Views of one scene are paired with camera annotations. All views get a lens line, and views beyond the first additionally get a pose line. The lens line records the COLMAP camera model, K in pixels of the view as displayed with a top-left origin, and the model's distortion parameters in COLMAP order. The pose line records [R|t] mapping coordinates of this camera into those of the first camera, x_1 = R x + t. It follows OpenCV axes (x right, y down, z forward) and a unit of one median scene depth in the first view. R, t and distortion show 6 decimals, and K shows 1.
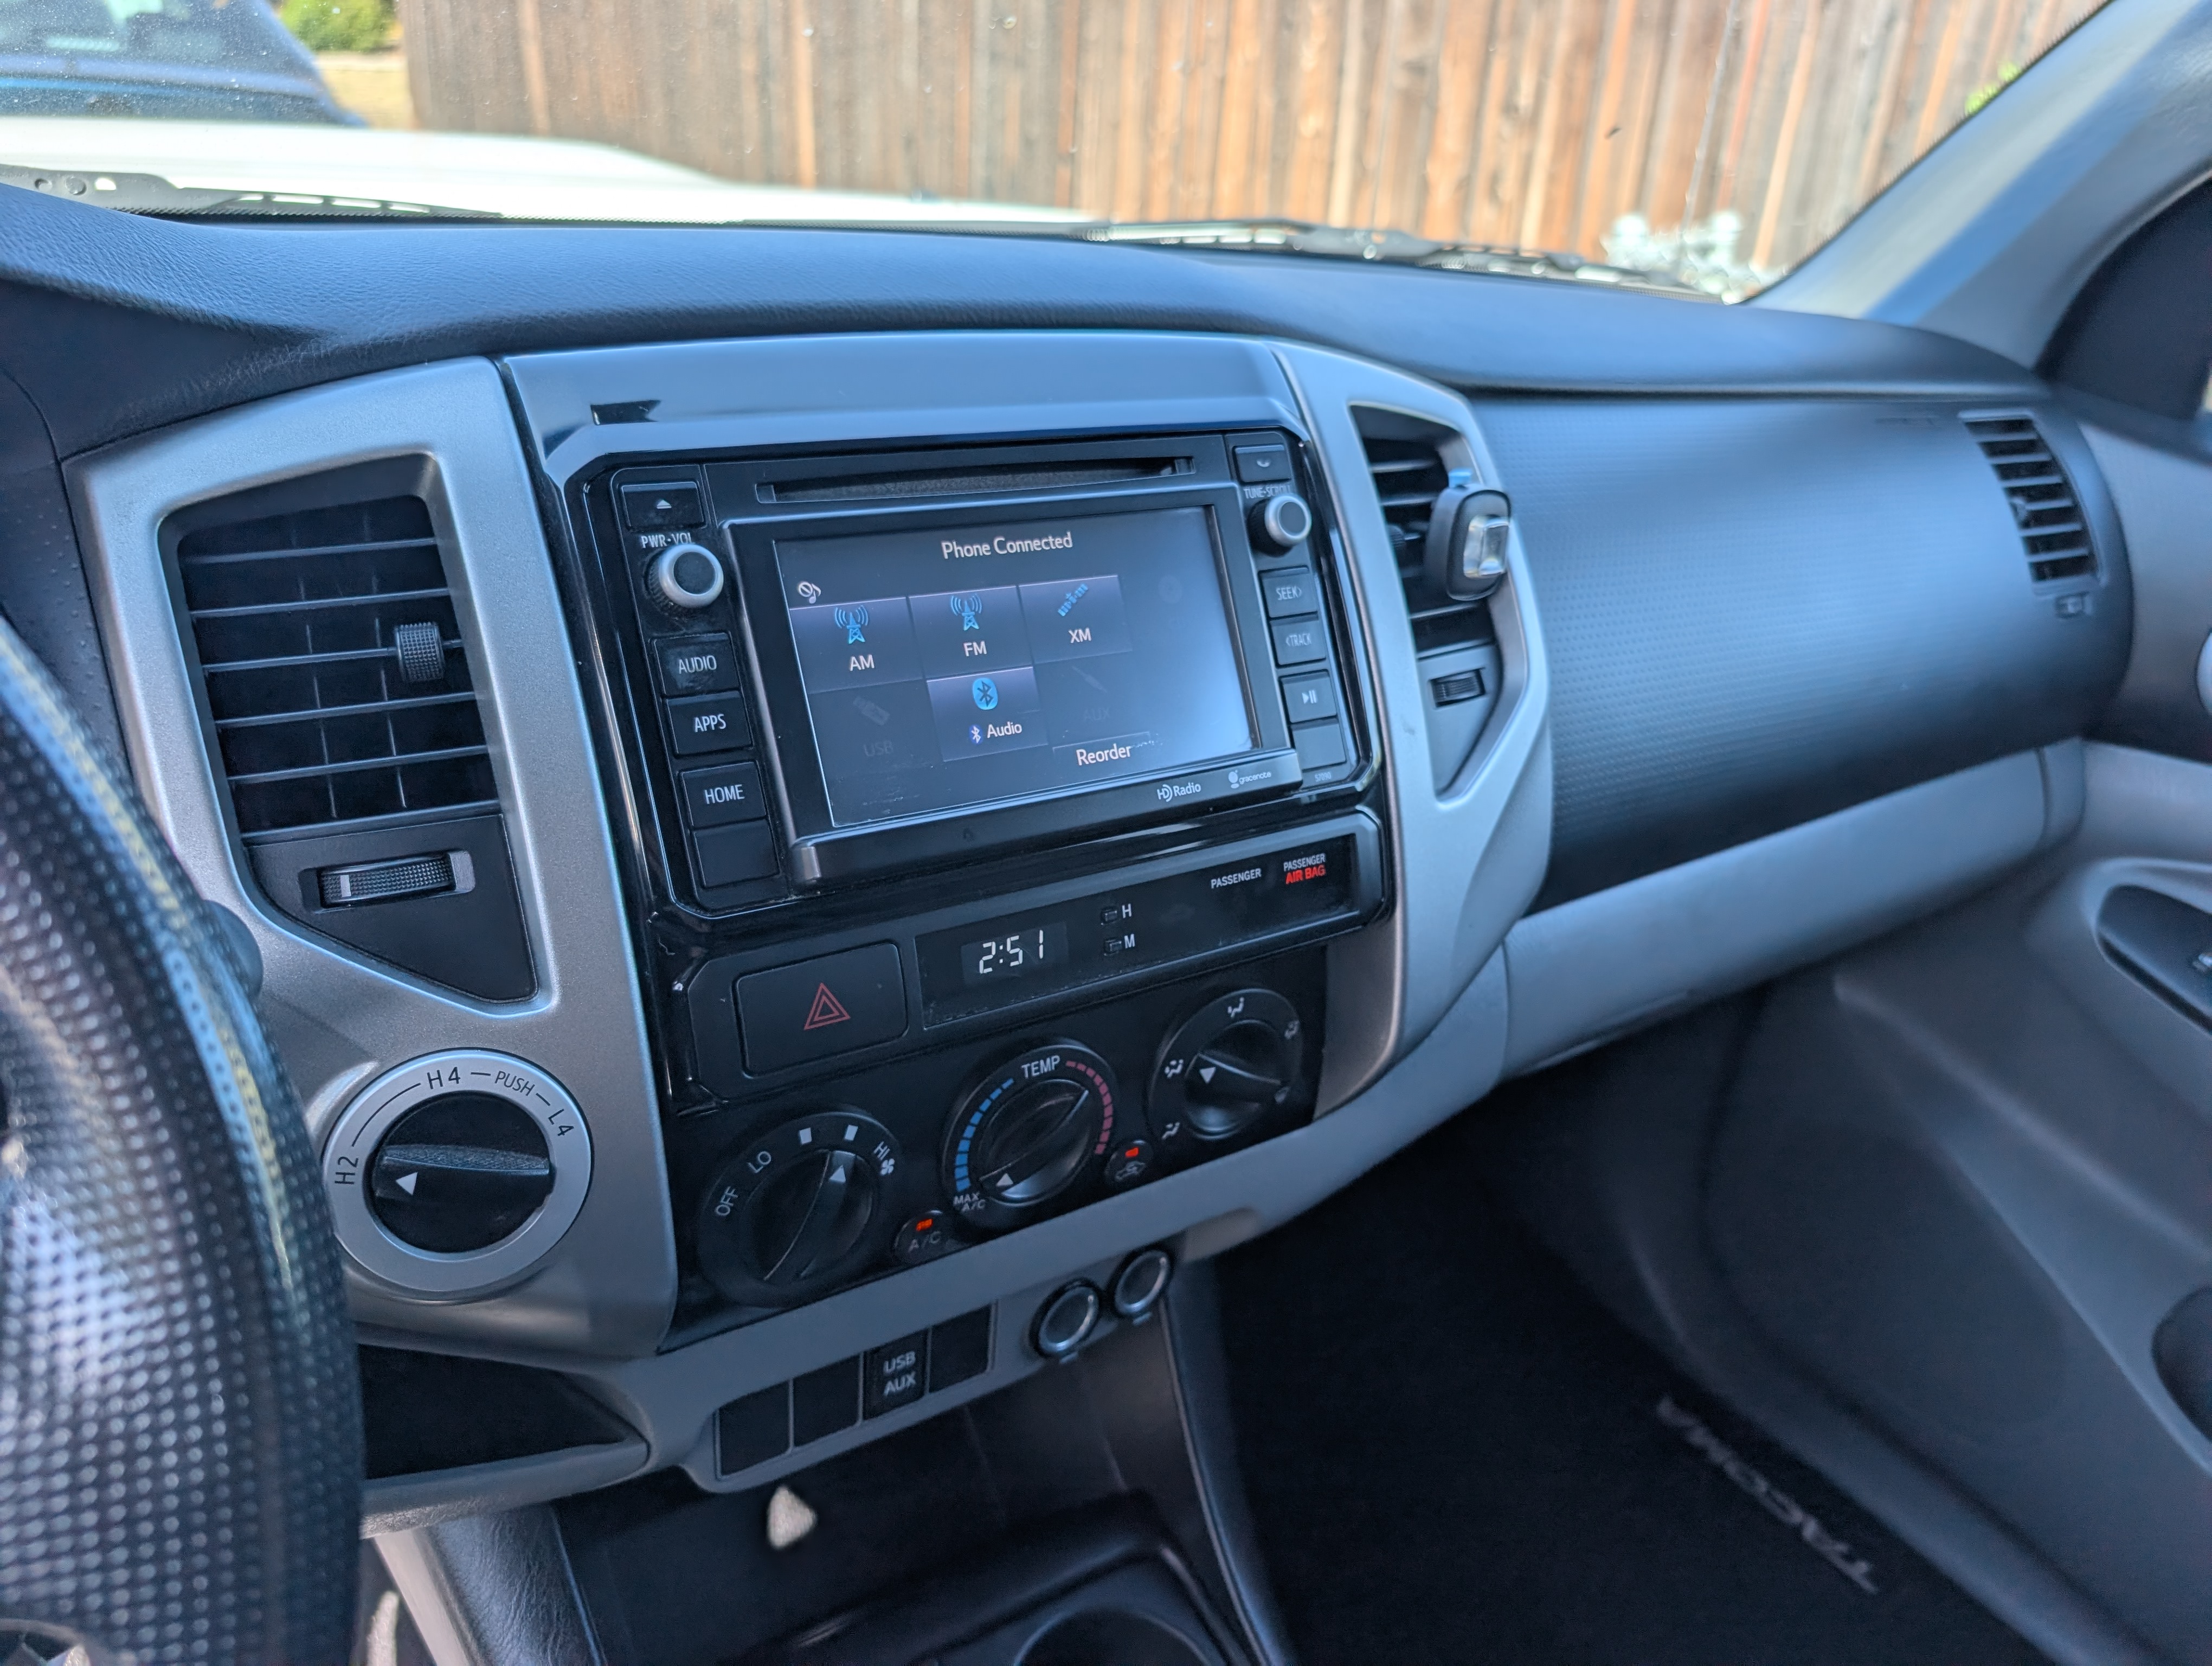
lens RADIAL K [[1549.2, 0, 1115.2], [0, 1549.2, 826.6], [0, 0, 1]] dist [0.017556, -0.008890]
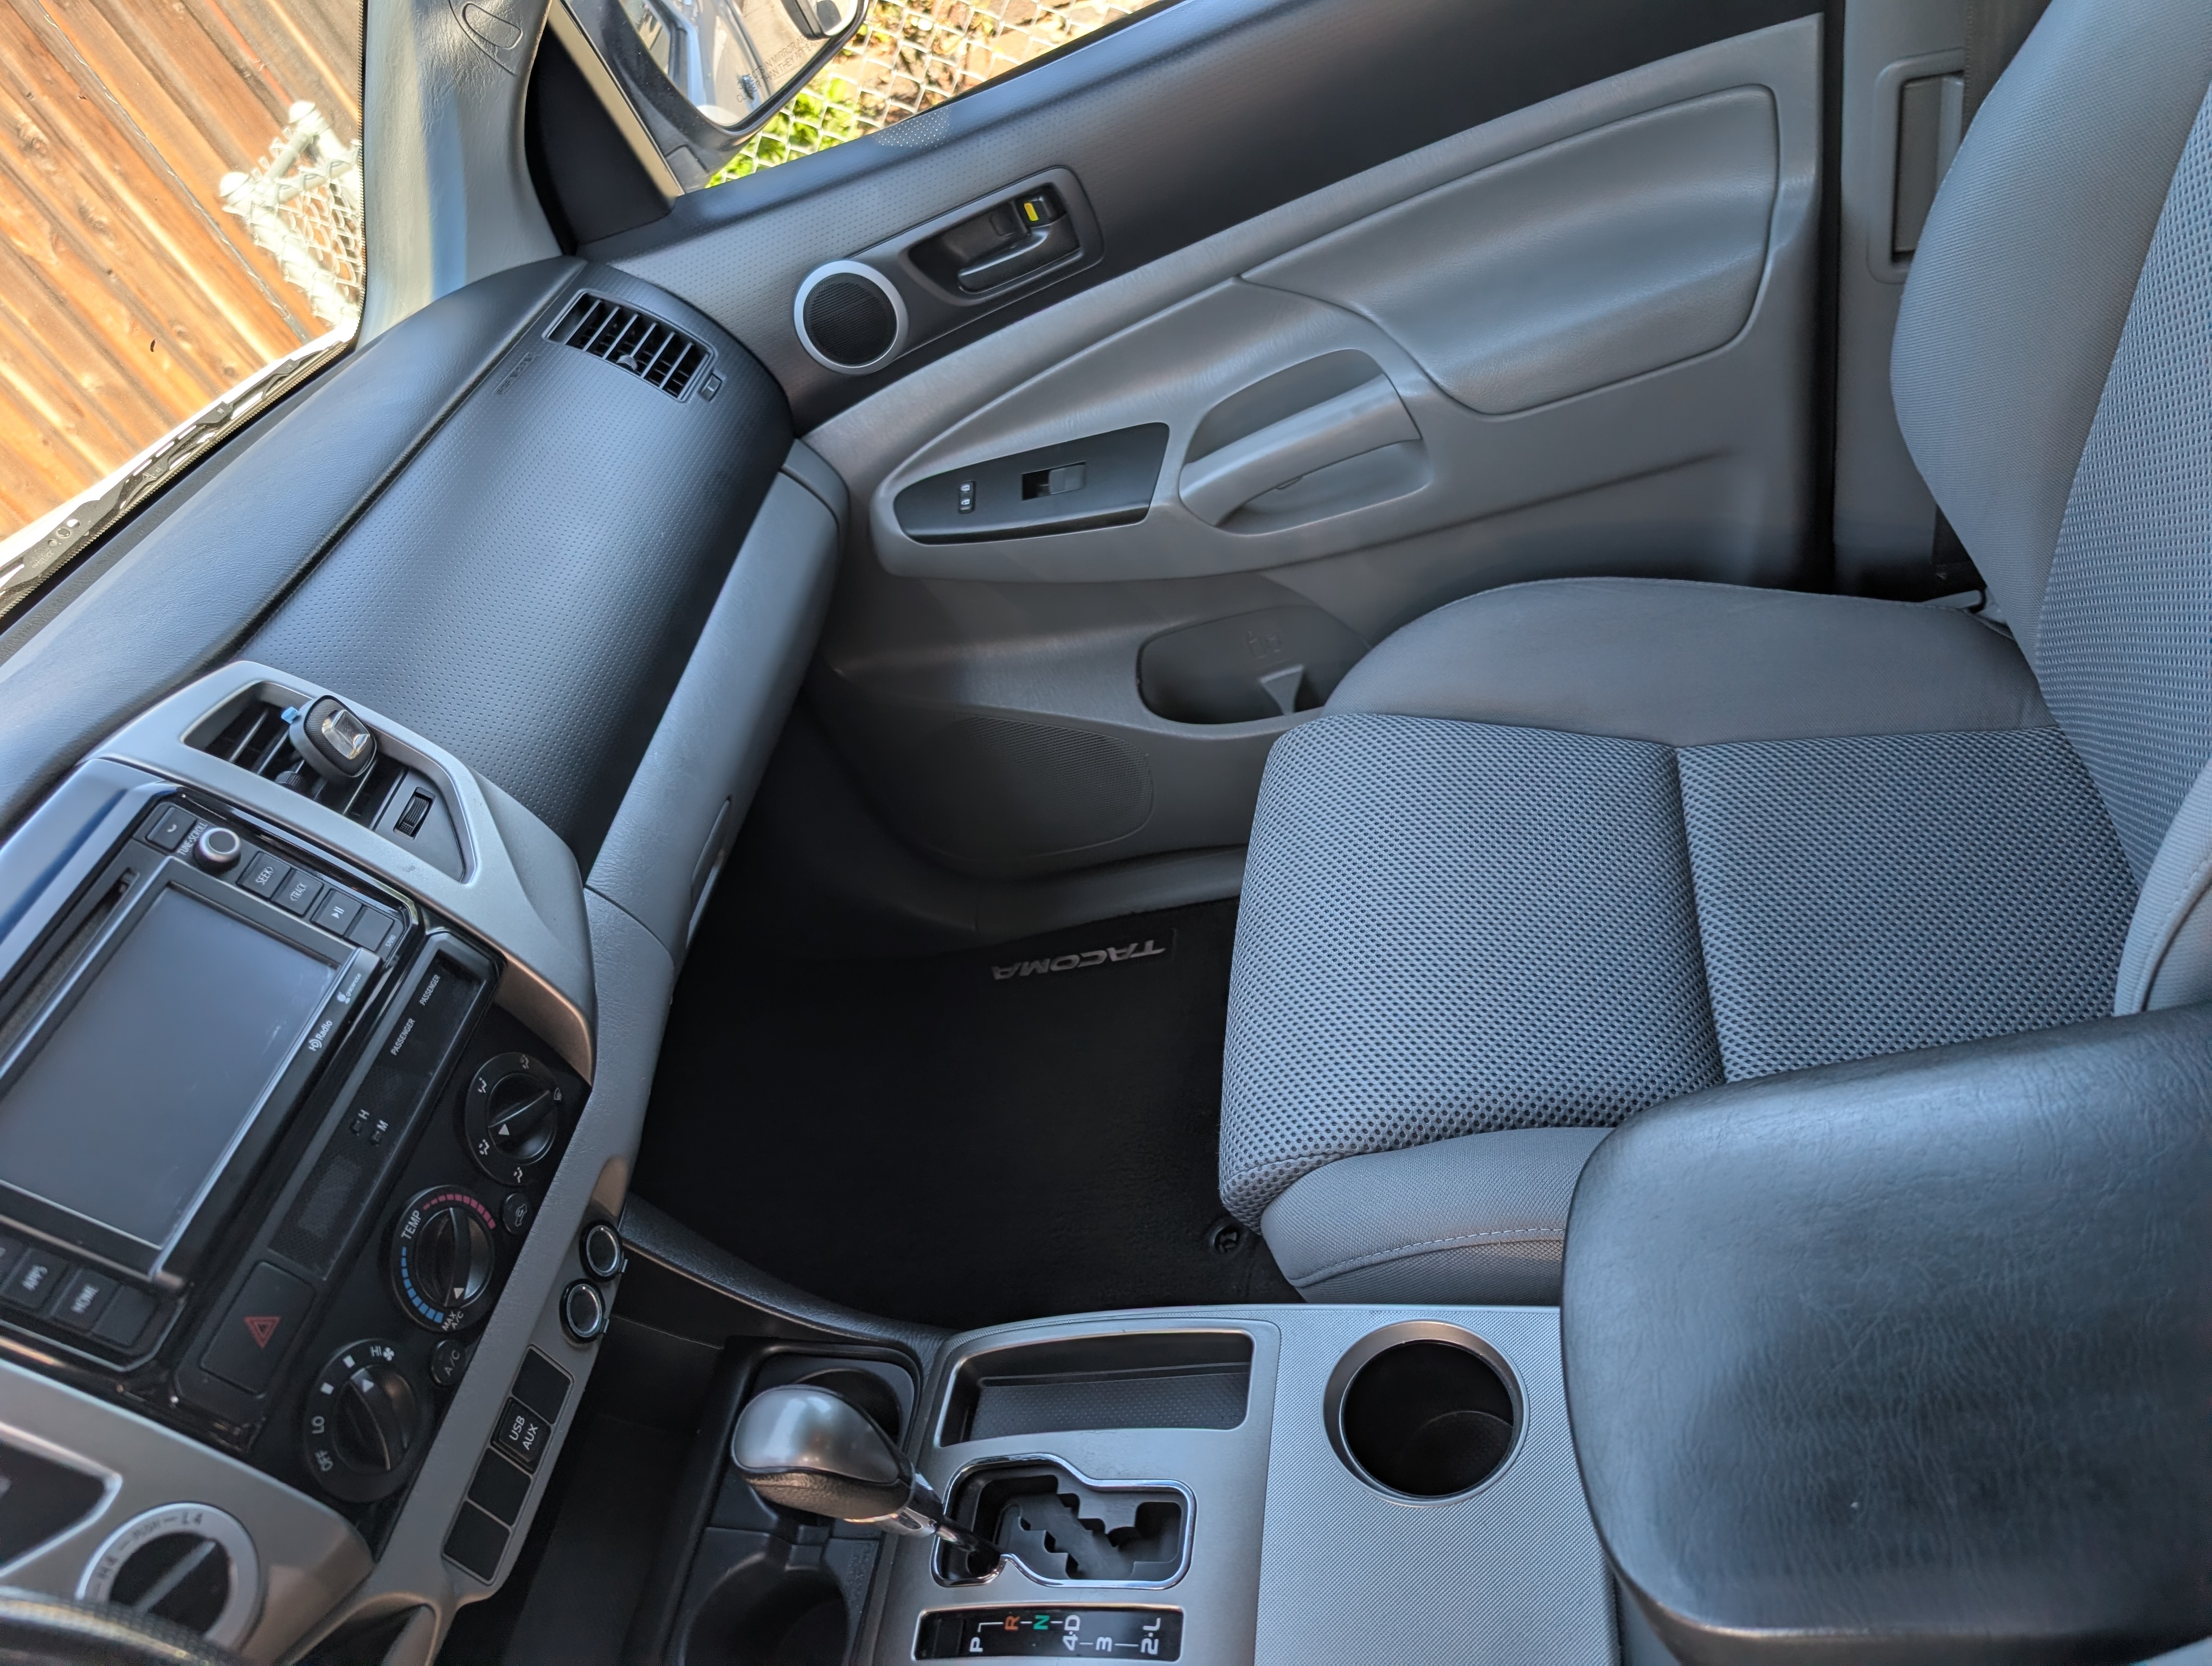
lens RADIAL K [[1667.4, 0, 1113.5], [0, 1667.4, 851.1], [0, 0, 1]] dist [-0.003203, 0.005131]
pose [[0.599440, -0.745262, 0.291986, 0.141416], [0.689147, 0.666087, 0.285314, -0.064092], [-0.407122, 0.030193, 0.912875, -0.647319]]
